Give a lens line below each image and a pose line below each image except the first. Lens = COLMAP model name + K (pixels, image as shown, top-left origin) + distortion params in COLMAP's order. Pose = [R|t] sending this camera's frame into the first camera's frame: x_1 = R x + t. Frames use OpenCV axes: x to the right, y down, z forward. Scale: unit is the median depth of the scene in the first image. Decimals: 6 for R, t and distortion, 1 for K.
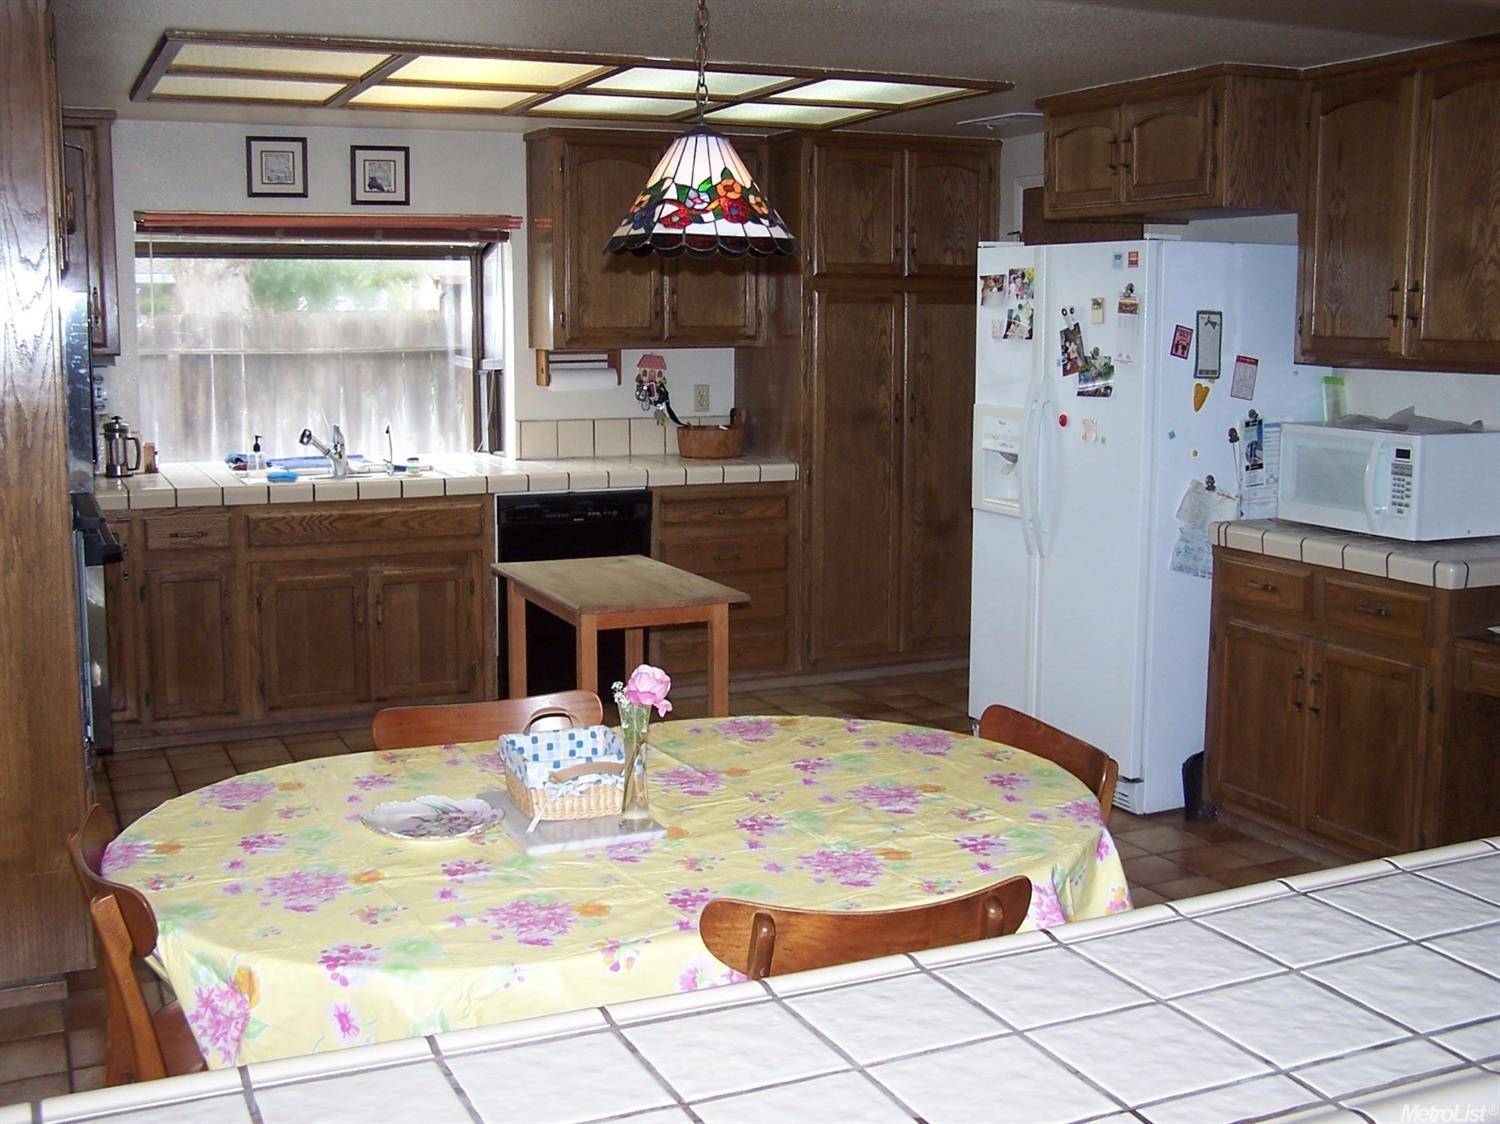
lens RADIAL K [[1669.0, 0, 738.3], [0, 1669.0, 539.9], [0, 0, 1]] dist [-0.191092, 0.275463]
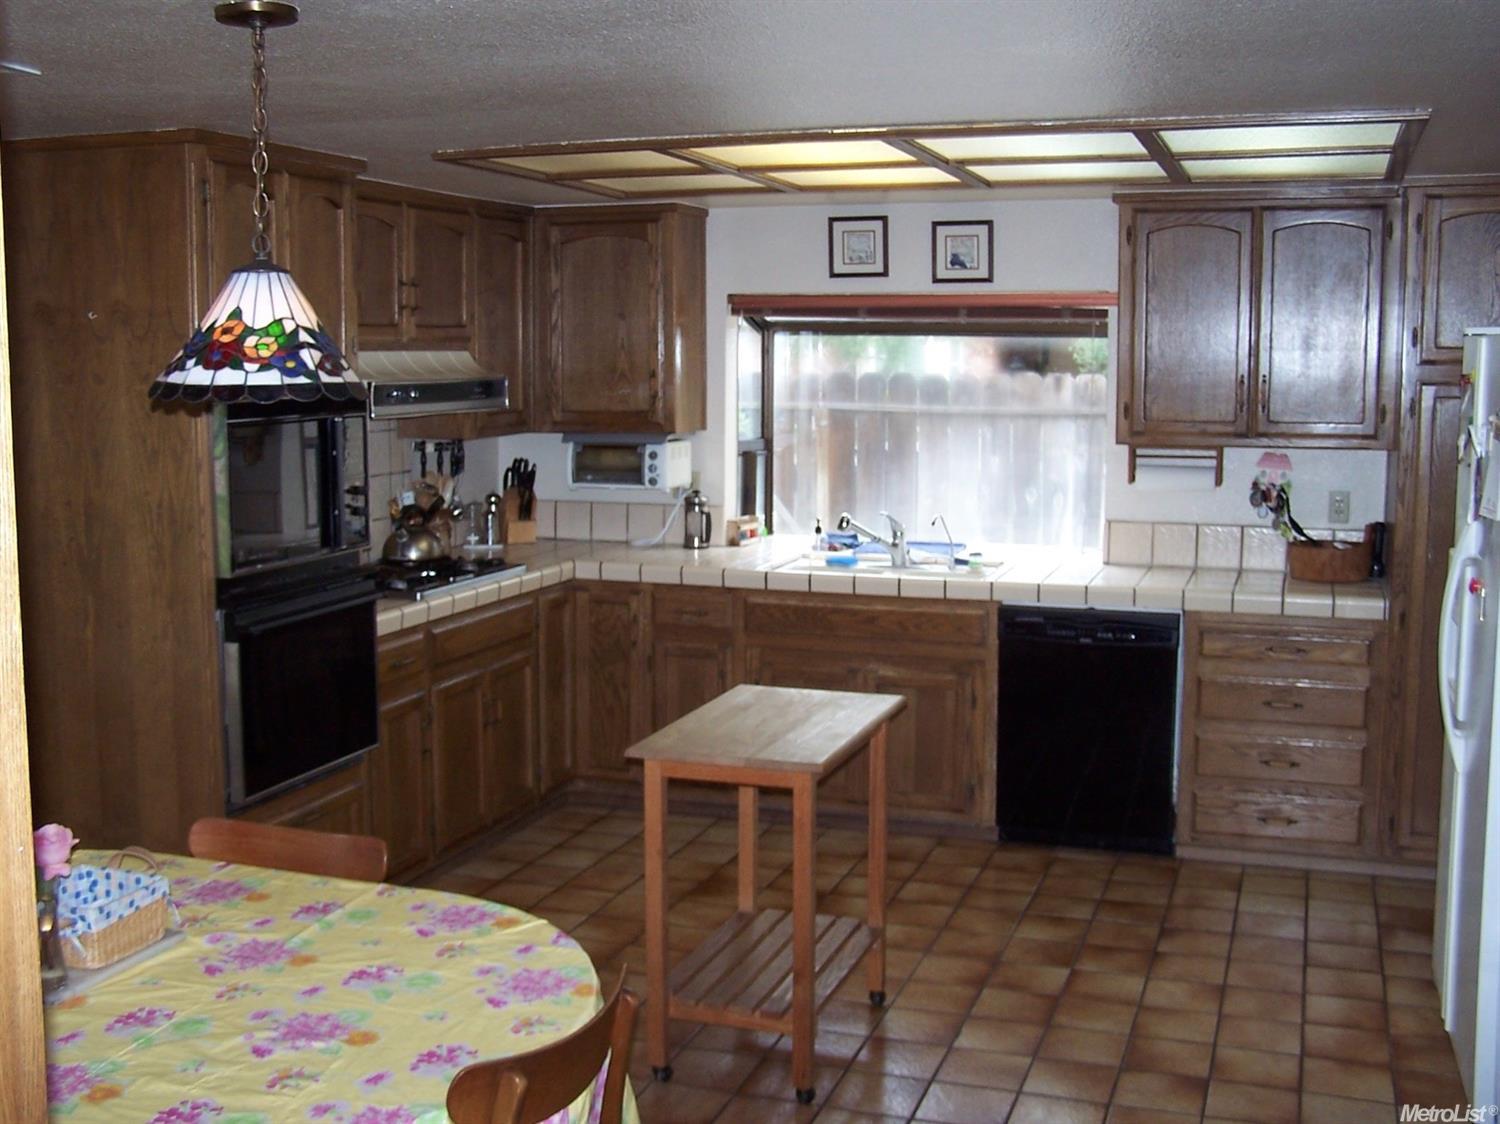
lens RADIAL K [[1669.0, 0, 738.3], [0, 1669.0, 539.9], [0, 0, 1]] dist [-0.191092, 0.275463]
pose [[0.721735, 0.075656, -0.688022, 0.365662], [-0.092085, 0.995668, 0.012887, -0.058822], [0.686017, 0.054055, 0.725575, 0.236652]]
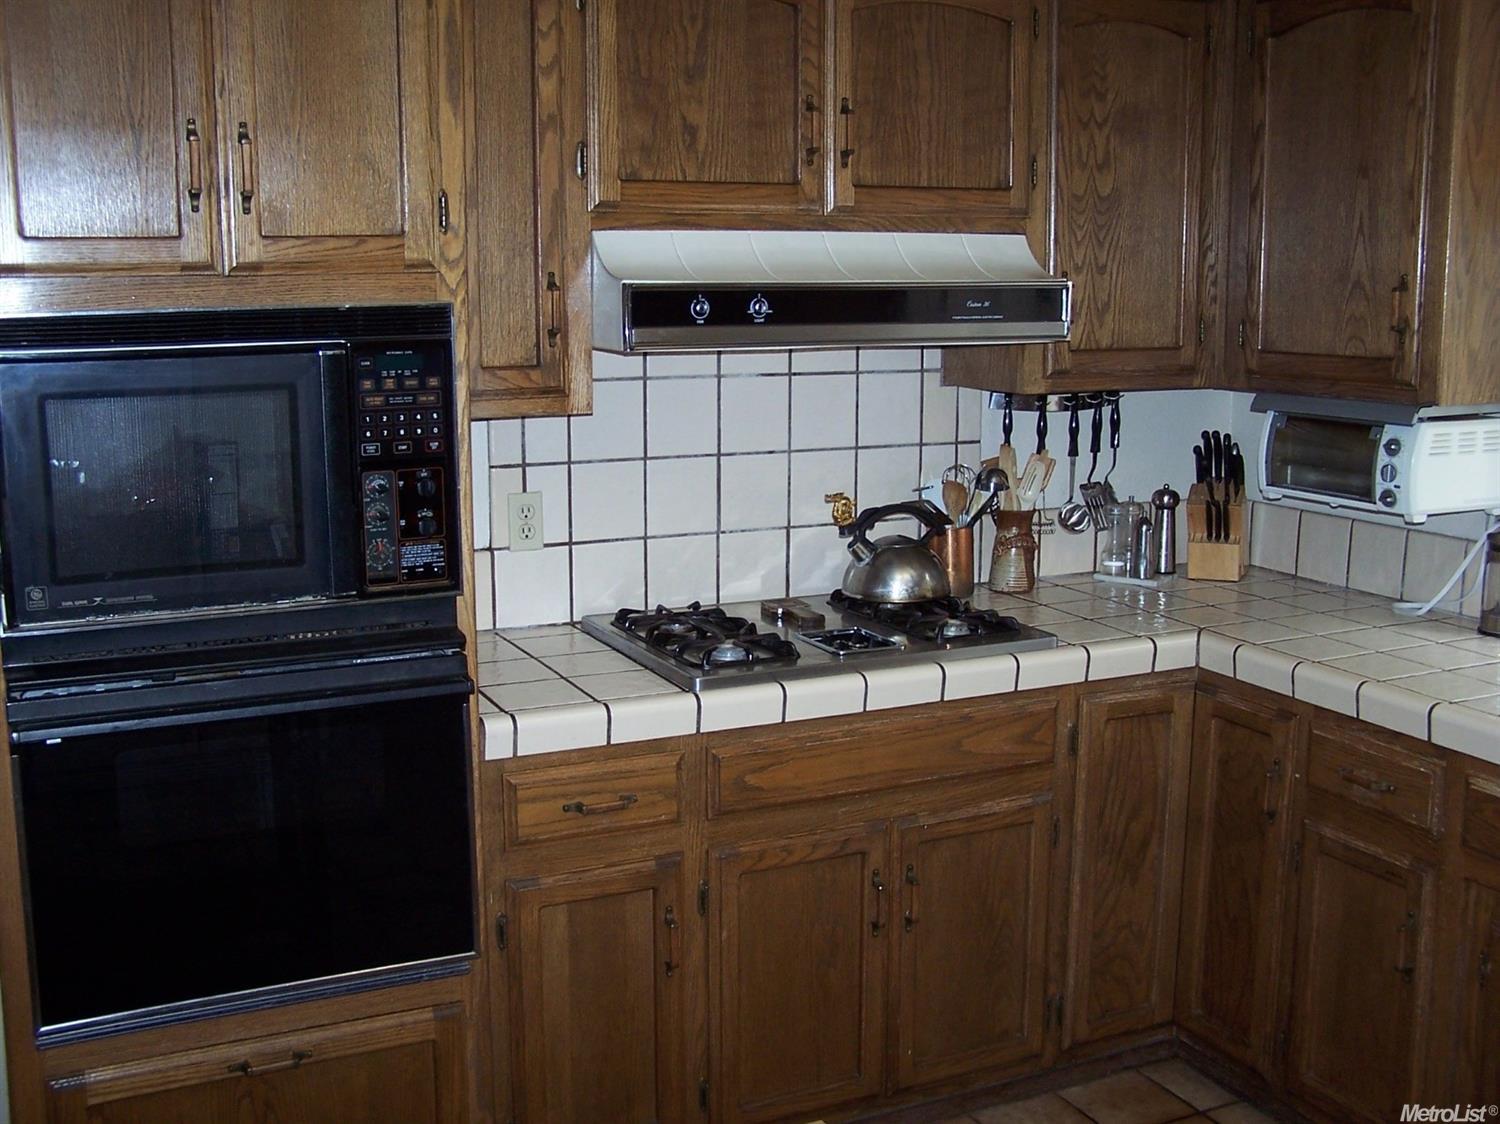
lens RADIAL K [[1669.0, 0, 738.3], [0, 1669.0, 539.9], [0, 0, 1]] dist [-0.191092, 0.275463]
pose [[0.006052, 0.156995, -0.987581, 0.125090], [-0.132268, 0.979047, 0.154828, -0.113761], [0.991196, 0.129688, 0.026690, 0.717734]]
